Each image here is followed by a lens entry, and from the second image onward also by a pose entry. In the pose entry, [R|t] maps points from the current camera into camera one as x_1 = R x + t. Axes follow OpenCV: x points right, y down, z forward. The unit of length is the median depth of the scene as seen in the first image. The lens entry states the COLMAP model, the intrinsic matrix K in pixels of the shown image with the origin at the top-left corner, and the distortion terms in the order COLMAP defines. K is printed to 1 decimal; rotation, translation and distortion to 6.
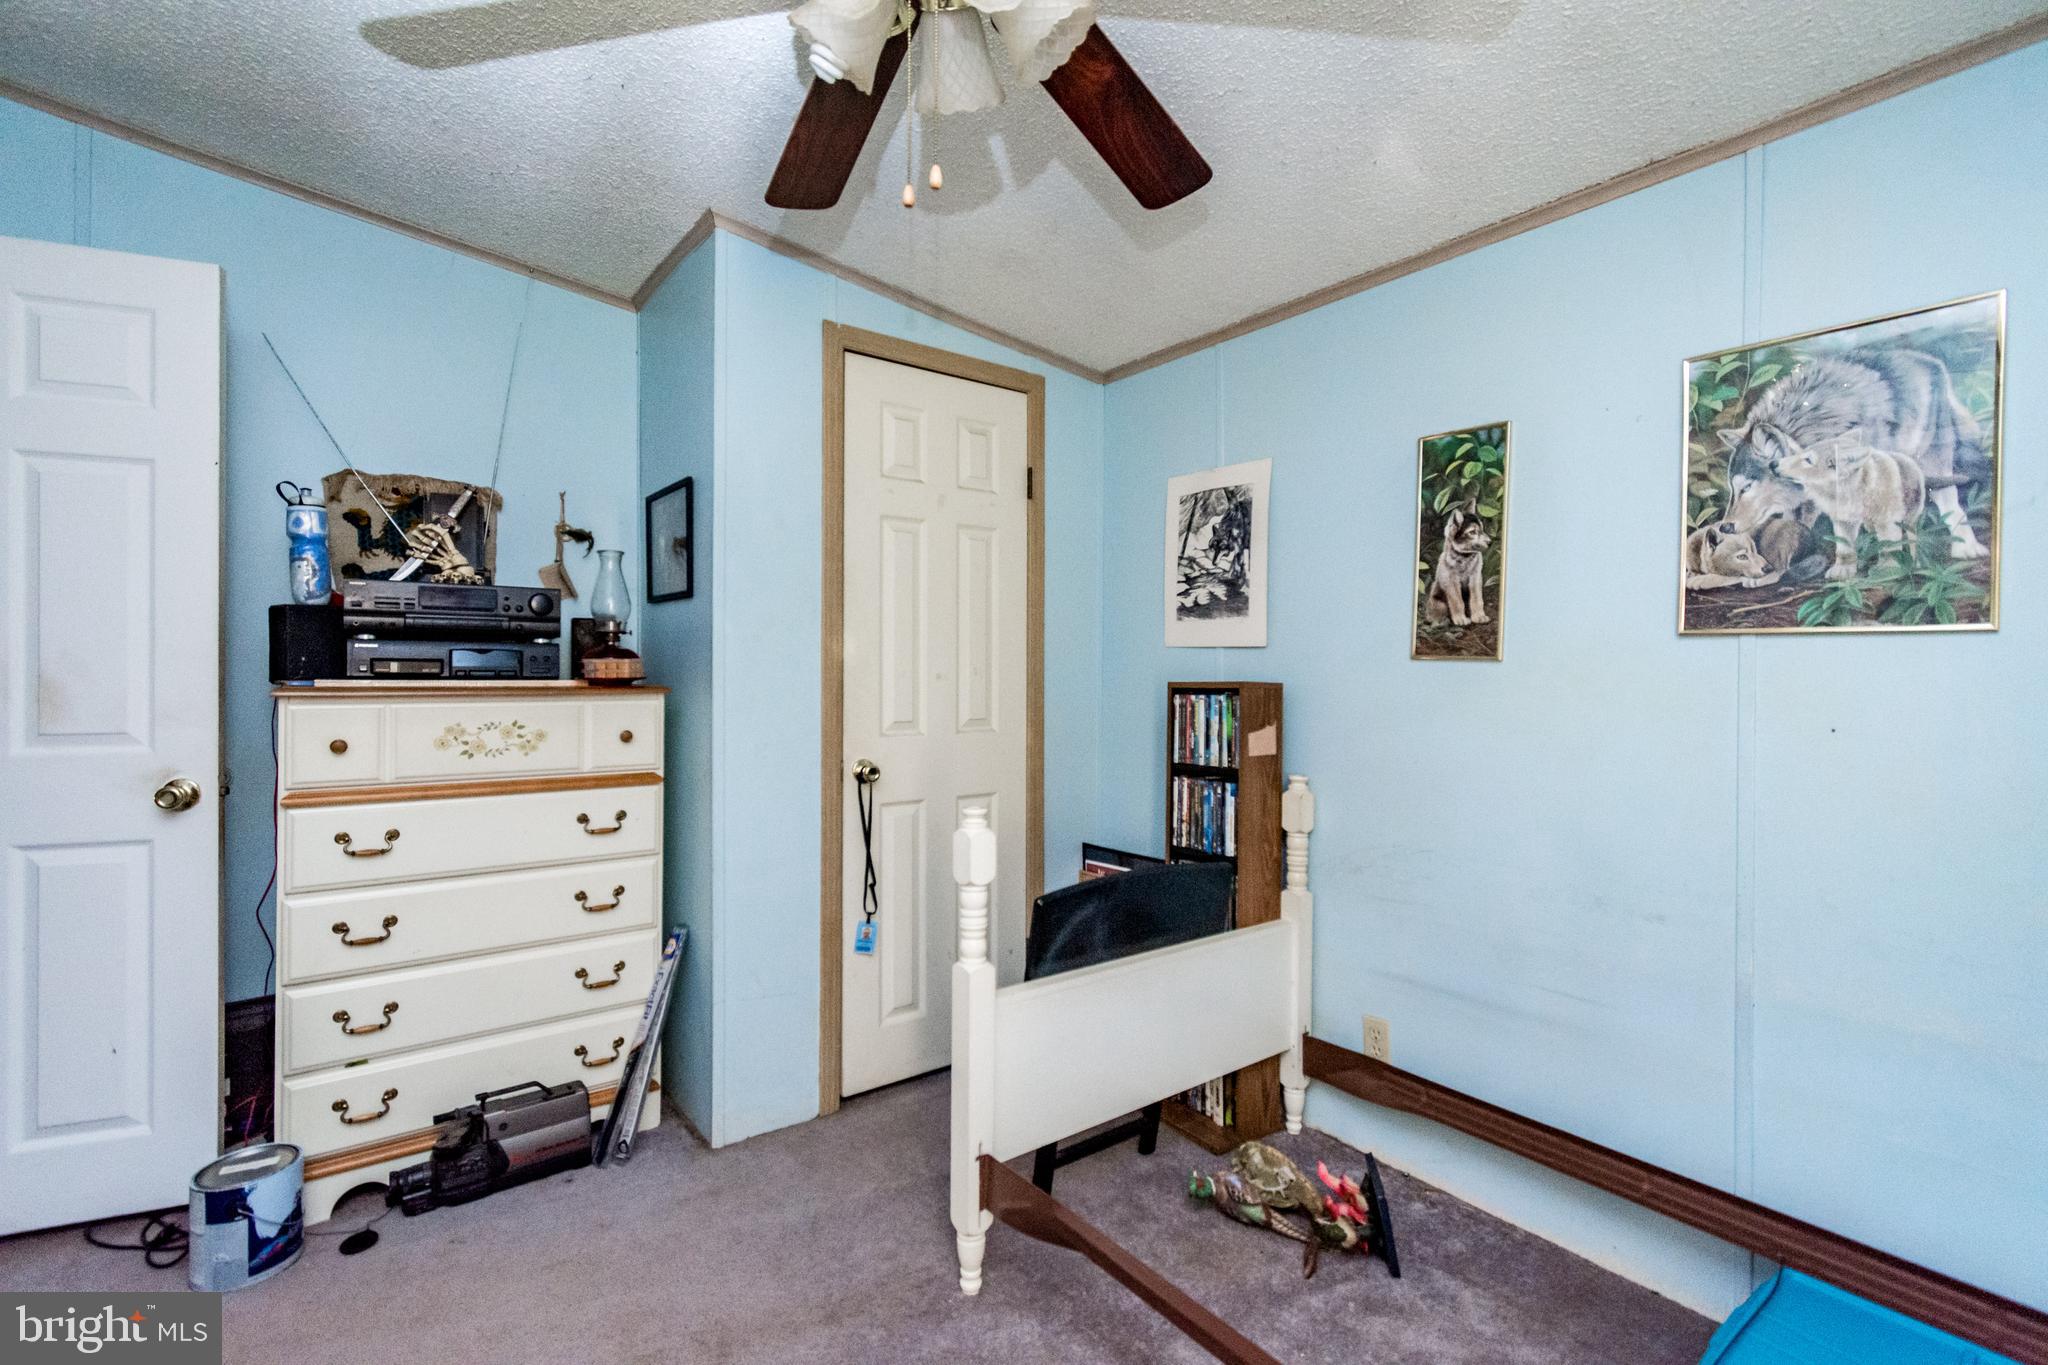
lens RADIAL K [[912.5, 0, 1021.1], [0, 912.5, 681.4], [0, 0, 1]] dist [0.005609, -0.001212]
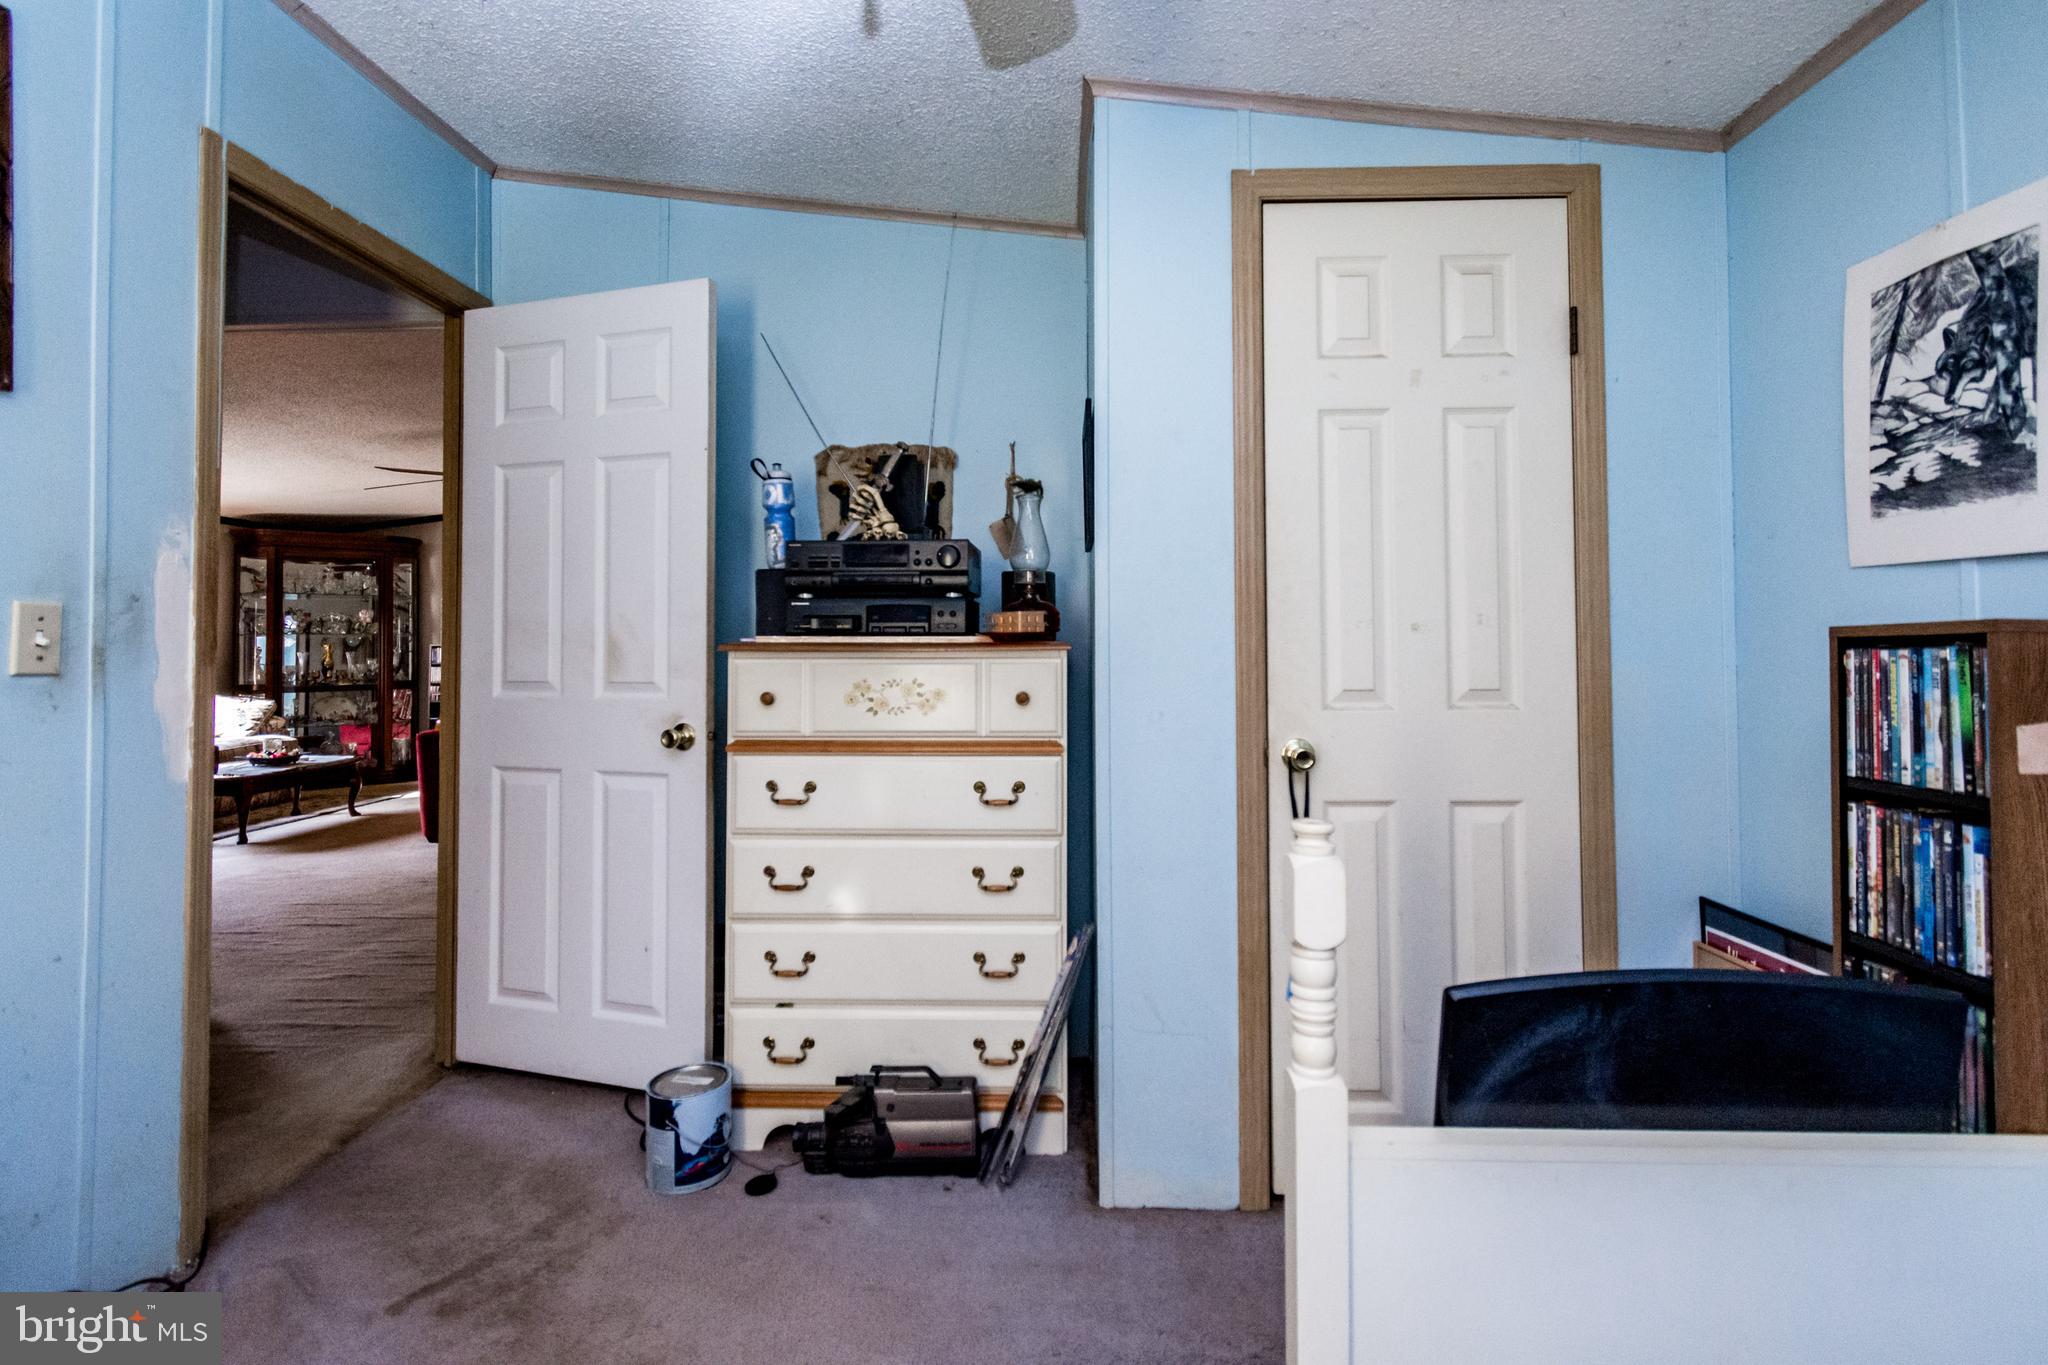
lens RADIAL K [[952.3, 0, 1042.5], [0, 952.3, 624.6], [0, 0, 1]] dist [0.005925, -0.000018]
pose [[0.782068, -0.022160, -0.622798, 0.161427], [0.001894, 0.999448, -0.033183, 0.018943], [0.623190, 0.024771, 0.781678, 0.279393]]
